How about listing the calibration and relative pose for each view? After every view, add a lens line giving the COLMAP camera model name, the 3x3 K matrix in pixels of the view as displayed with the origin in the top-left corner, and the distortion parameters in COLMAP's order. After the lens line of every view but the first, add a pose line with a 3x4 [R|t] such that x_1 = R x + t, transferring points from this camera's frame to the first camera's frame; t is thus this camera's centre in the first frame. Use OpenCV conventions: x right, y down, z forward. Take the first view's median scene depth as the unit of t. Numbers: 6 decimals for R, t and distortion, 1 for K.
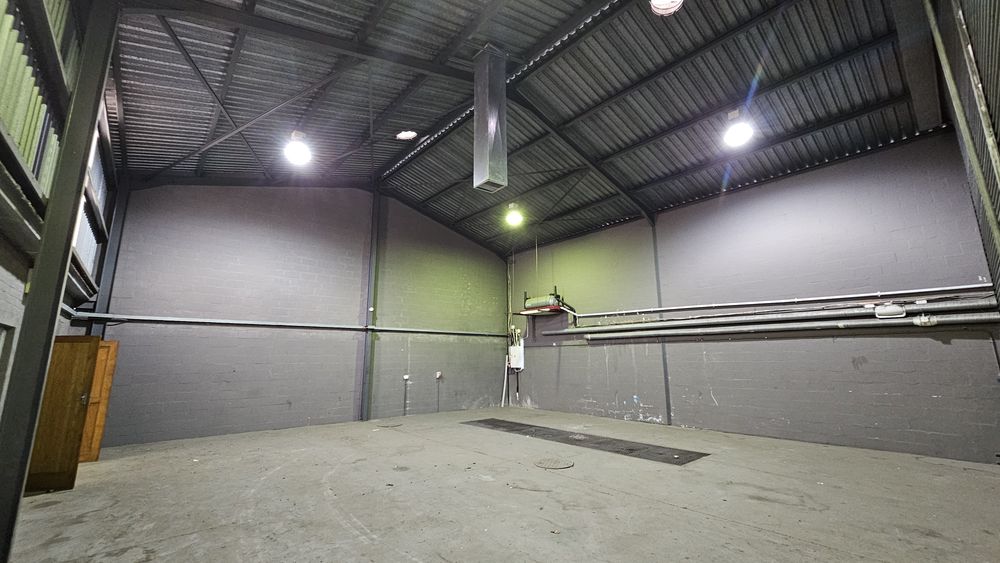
lens RADIAL K [[406.5, 0, 502.9], [0, 406.5, 278.0], [0, 0, 1]] dist [0.001132, 0.000319]
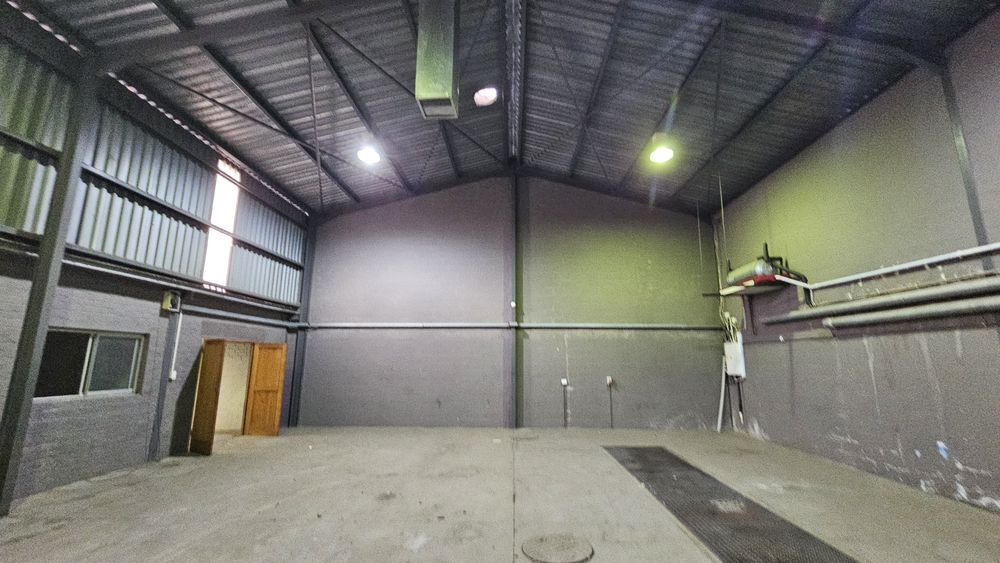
lens RADIAL K [[412.8, 0, 500.0], [0, 412.8, 281.5], [0, 0, 1]] dist [0.001018, 0.000280]
pose [[0.741472, -0.117817, -0.660559, 0.257176], [0.121676, 0.991751, -0.040309, 0.057412], [0.659859, -0.050487, 0.749691, 0.288028]]
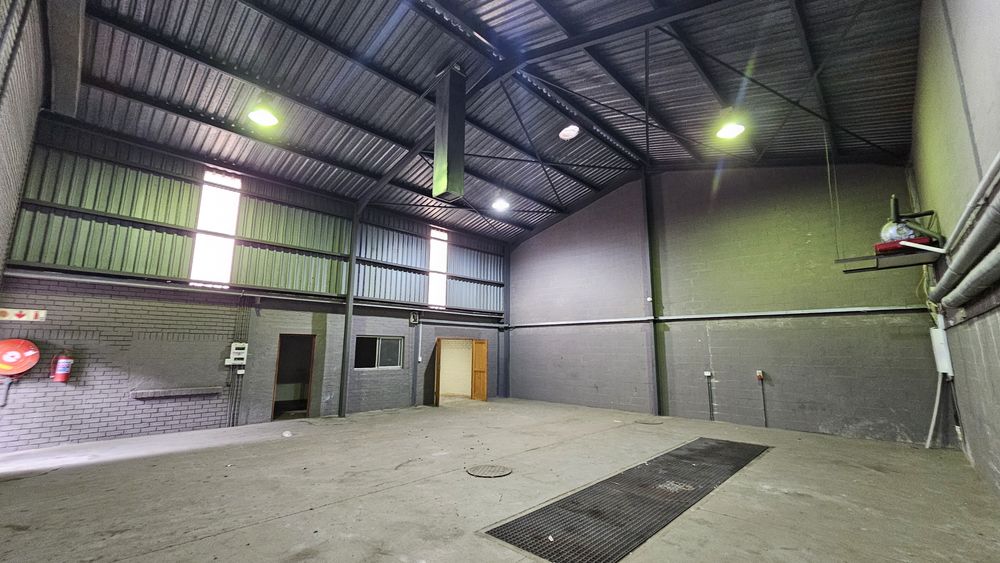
lens RADIAL K [[406.5, 0, 502.9], [0, 406.5, 278.0], [0, 0, 1]] dist [0.001132, 0.000319]
pose [[0.091631, -0.165116, -0.982008, 0.576154], [0.186586, 0.971538, -0.145945, 0.100343], [0.978156, -0.169856, 0.119831, 0.539201]]
